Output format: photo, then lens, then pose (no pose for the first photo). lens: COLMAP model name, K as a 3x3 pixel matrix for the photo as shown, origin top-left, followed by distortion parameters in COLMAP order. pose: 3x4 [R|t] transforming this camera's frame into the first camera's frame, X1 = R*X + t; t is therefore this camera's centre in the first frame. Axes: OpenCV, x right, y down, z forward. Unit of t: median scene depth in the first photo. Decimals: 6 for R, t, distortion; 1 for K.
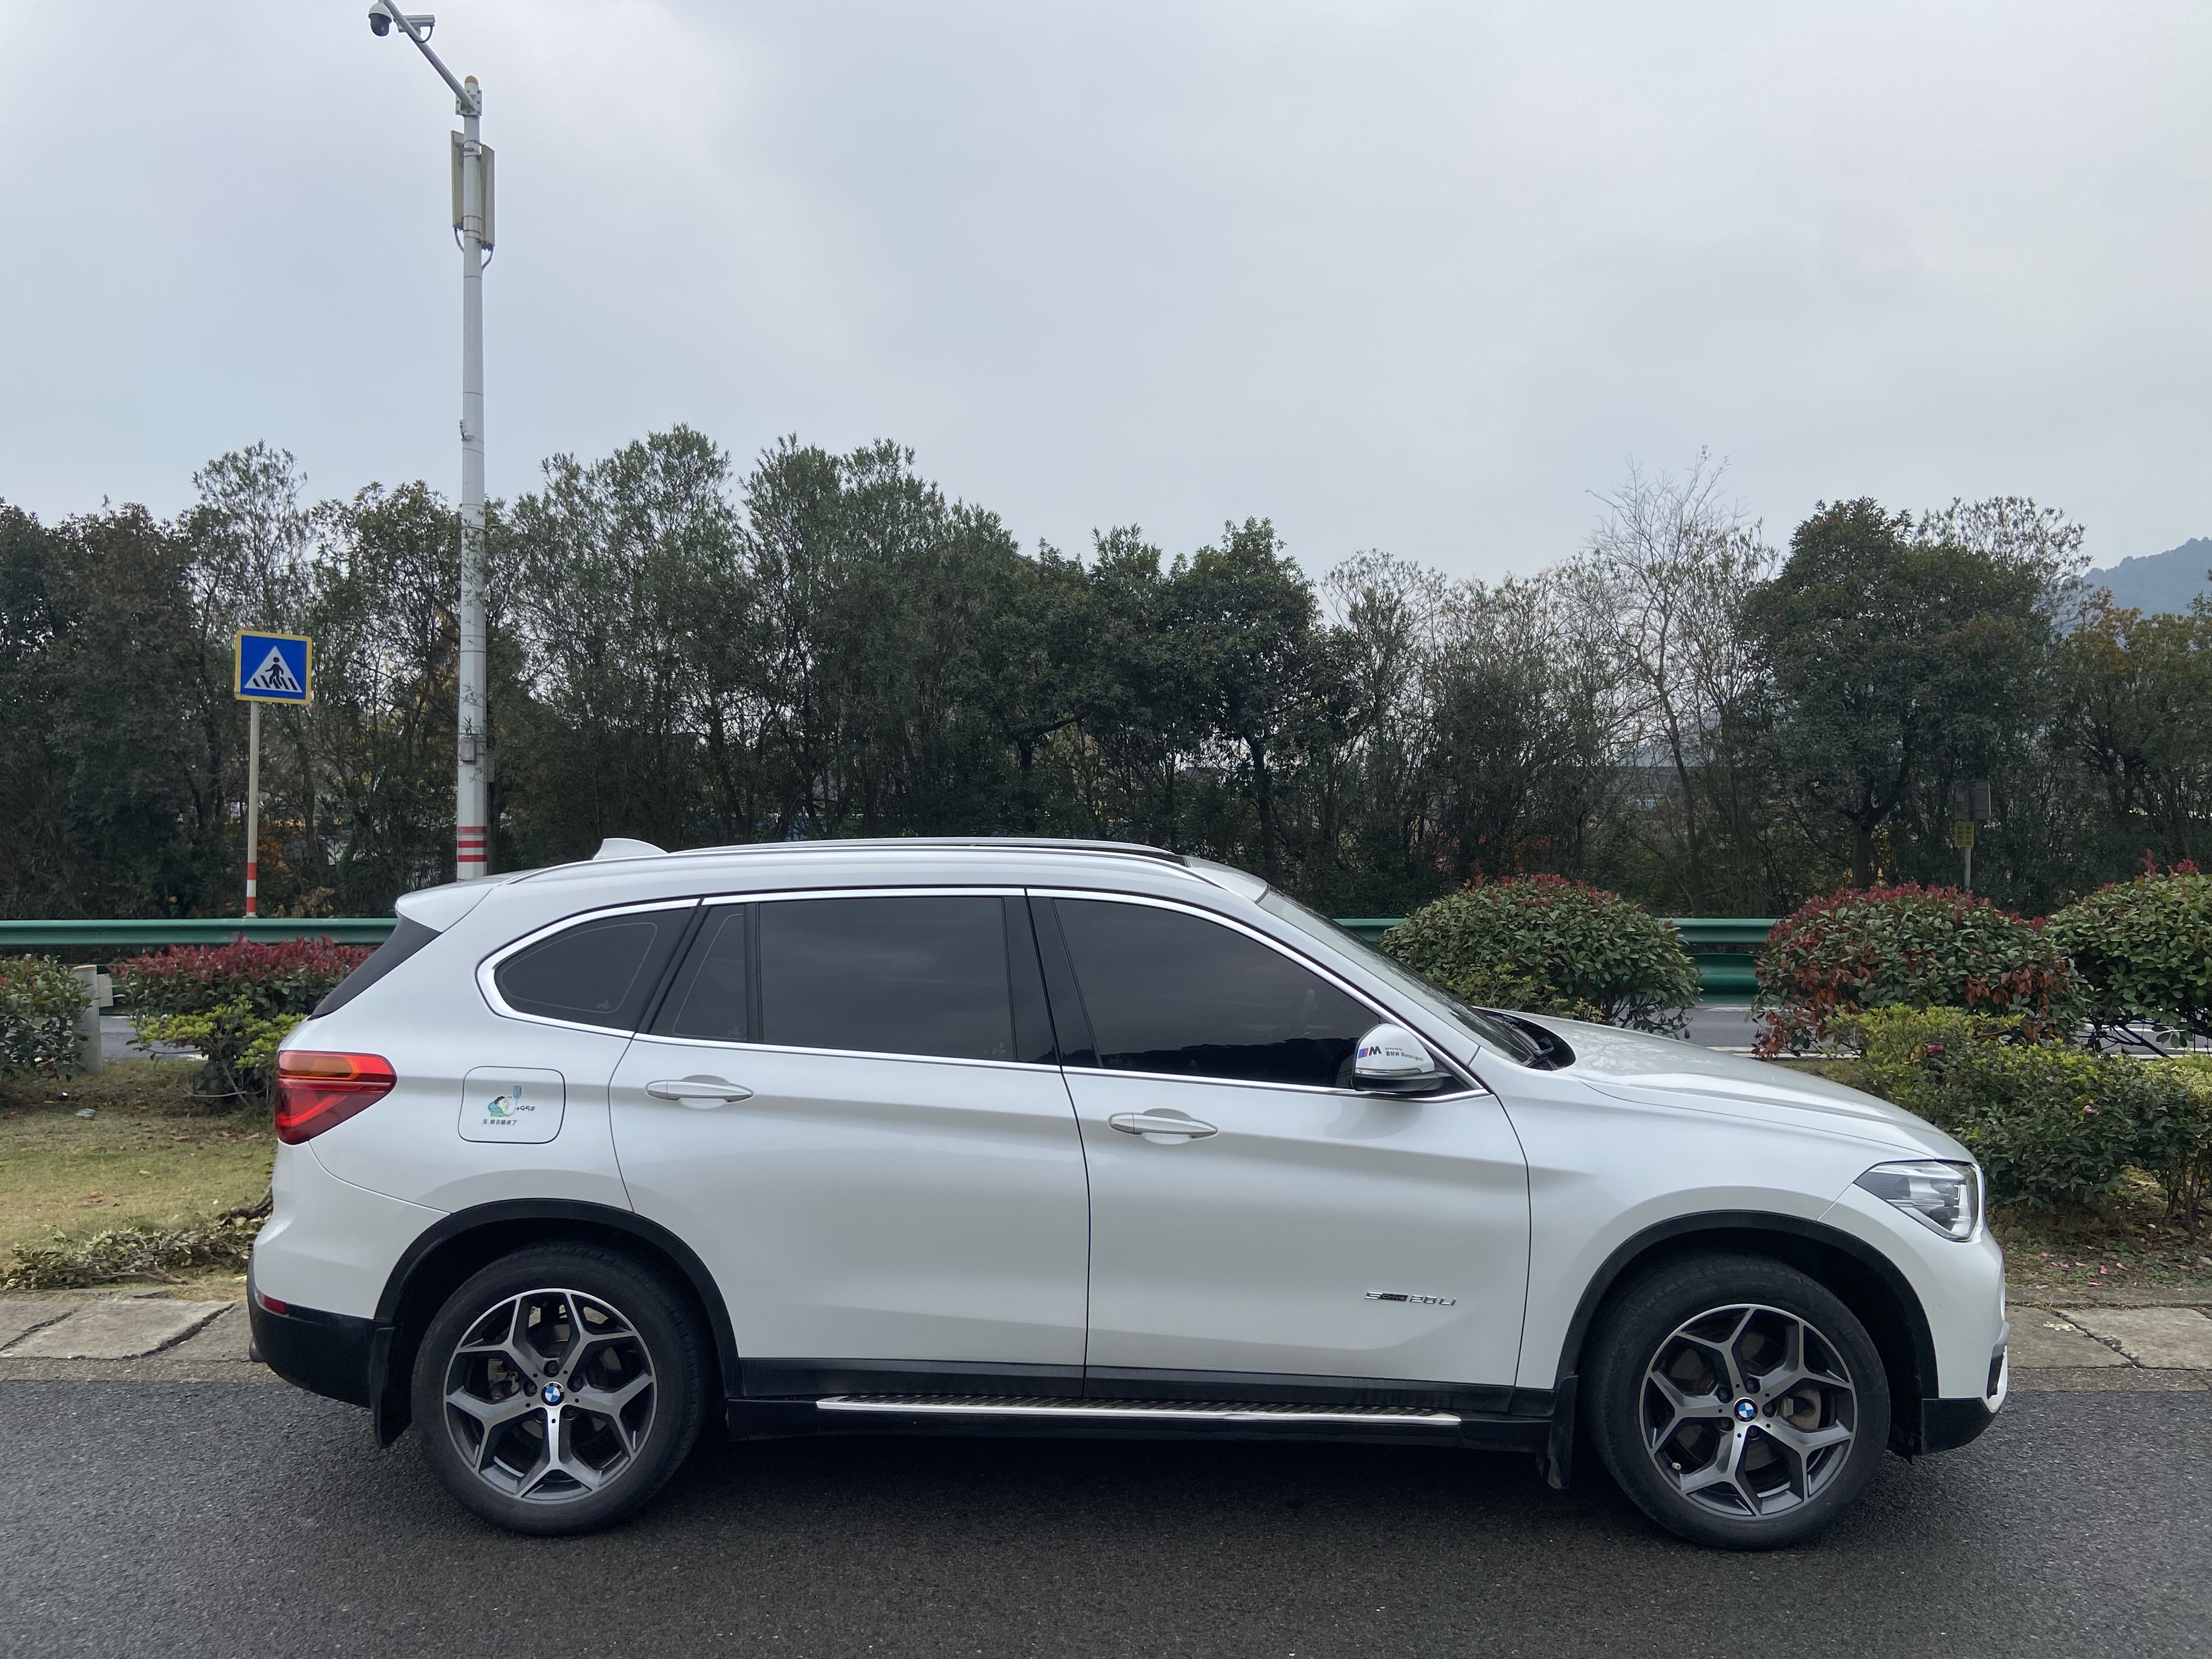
lens RADIAL K [[1666.5, 0, 1114.4], [0, 1666.5, 822.0], [0, 0, 1]] dist [0.112485, -0.154366]
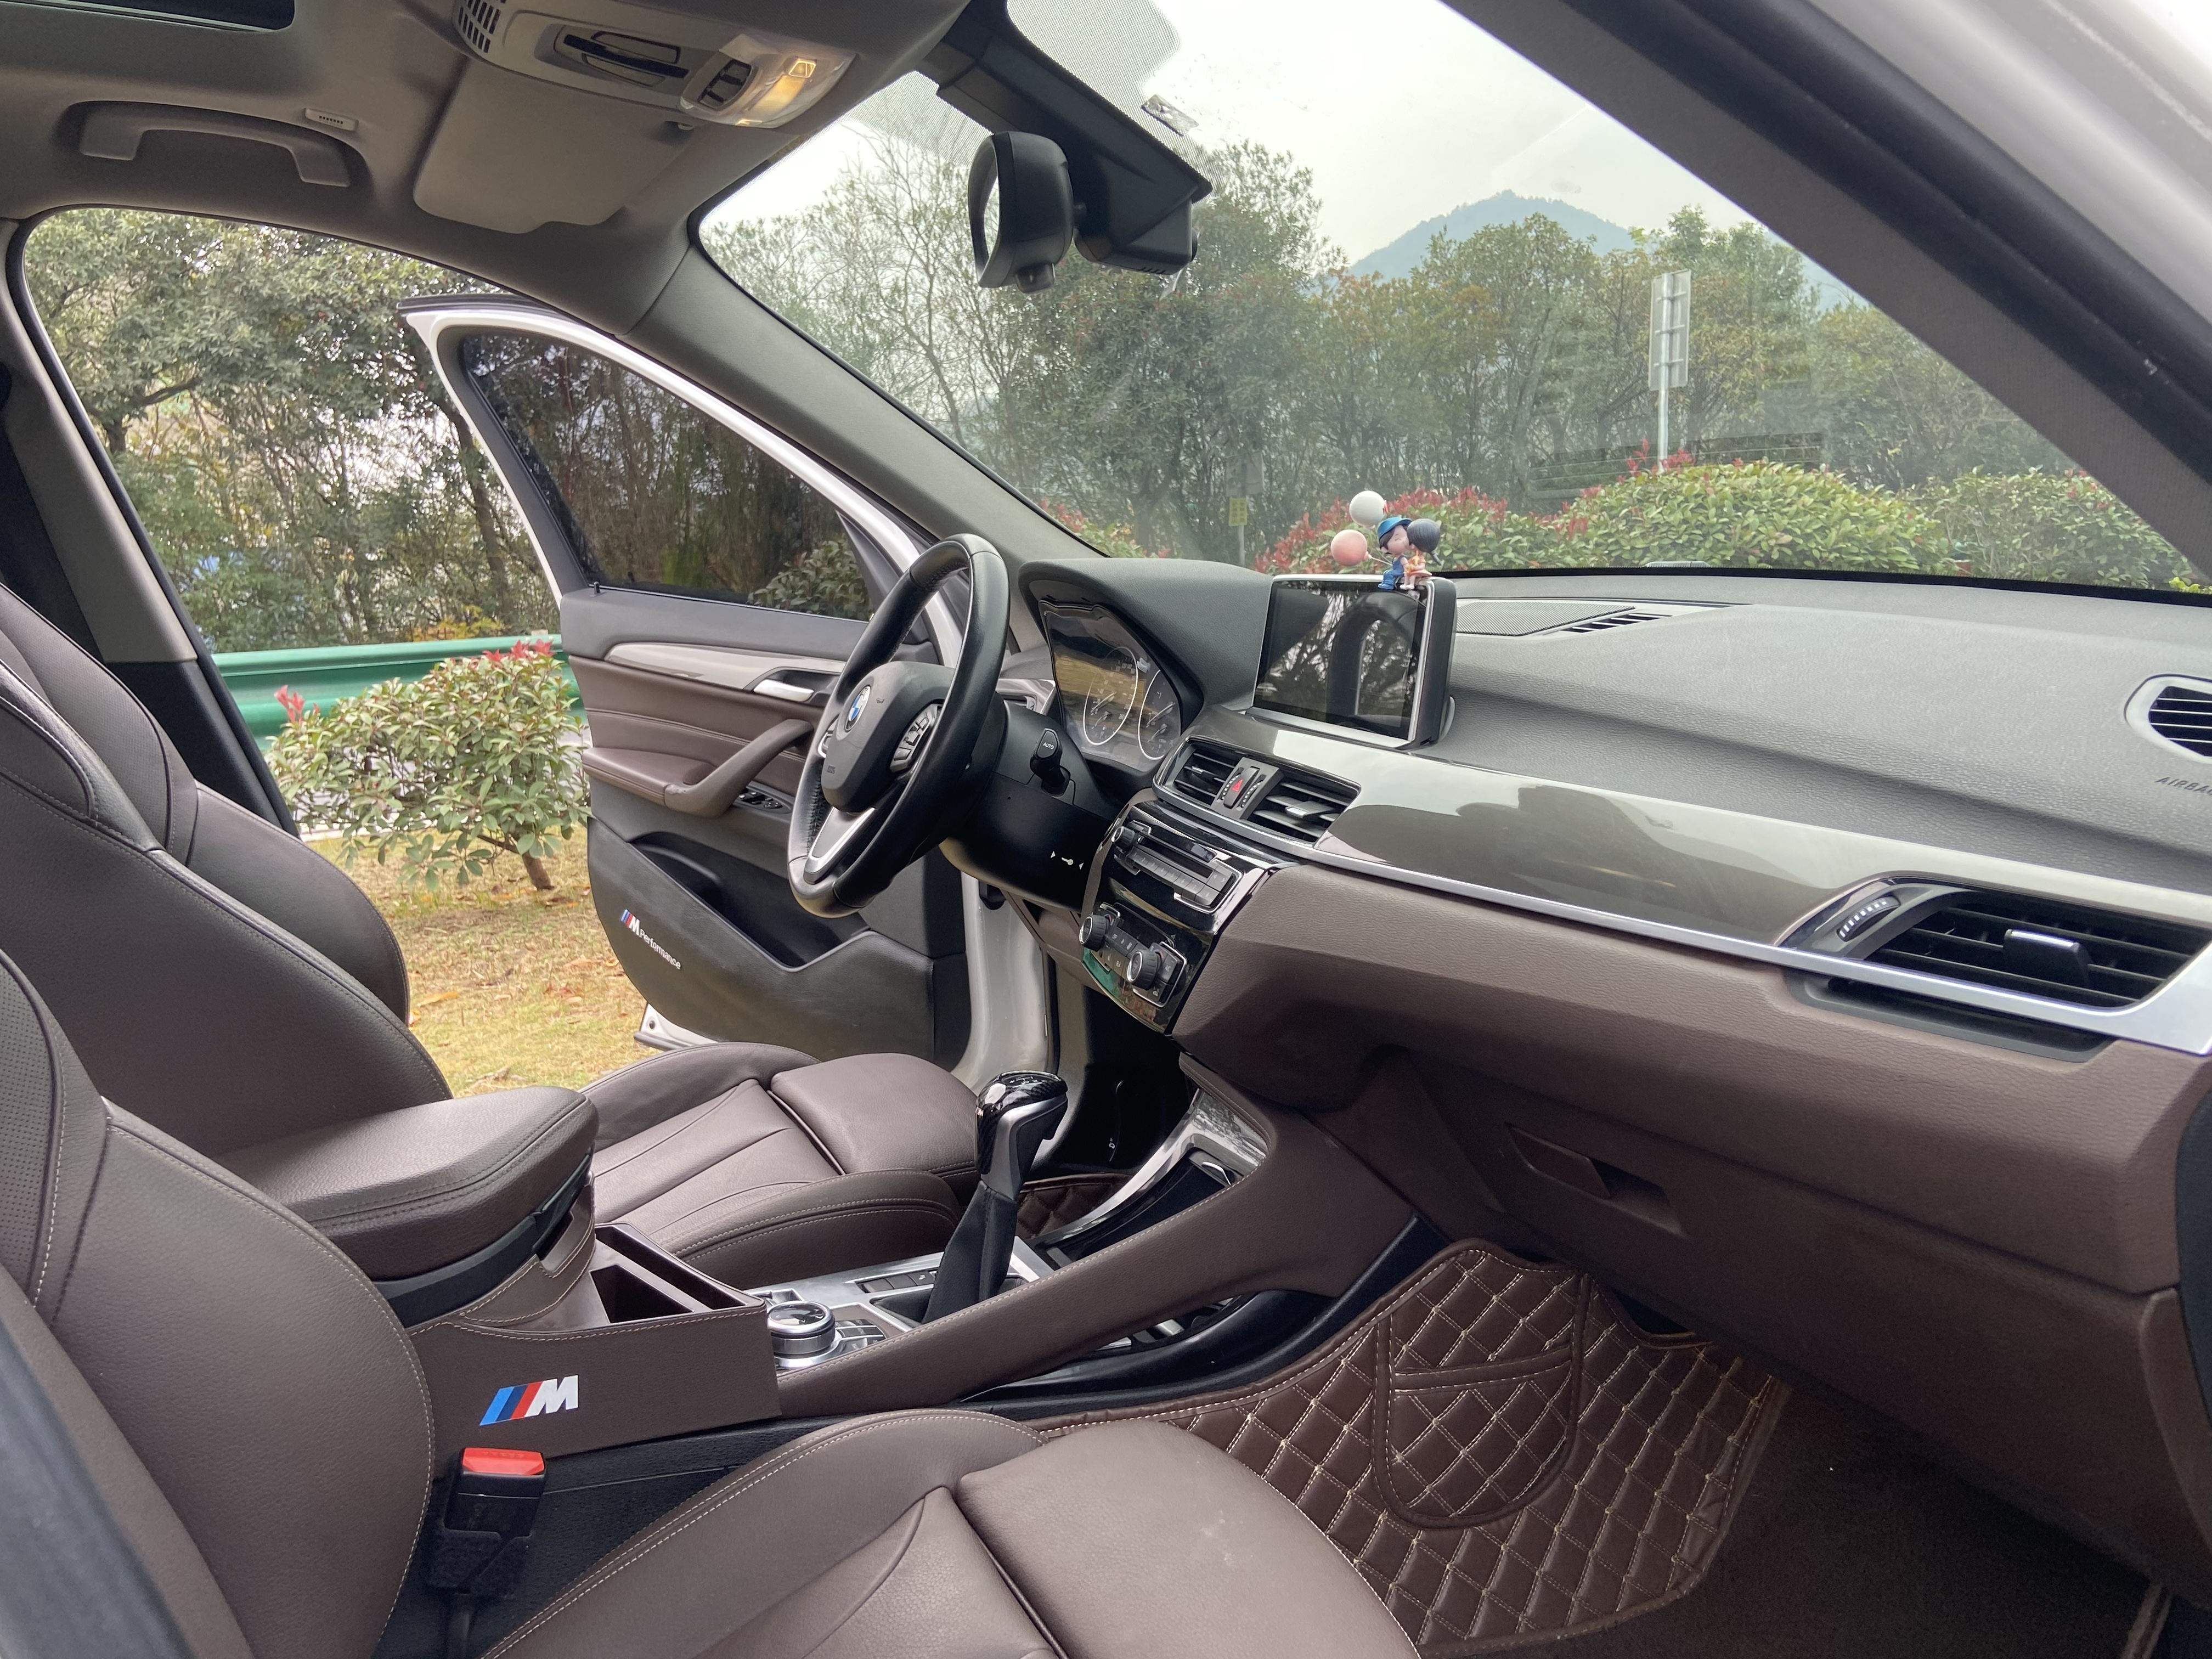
lens RADIAL K [[1657.4, 0, 1095.9], [0, 1657.4, 841.8], [0, 0, 1]] dist [0.105412, -0.135437]
pose [[0.899903, -0.120112, 0.419223, 0.001201], [0.049361, 0.983199, 0.175739, 0.126438], [-0.433288, -0.137454, 0.890712, 0.874527]]
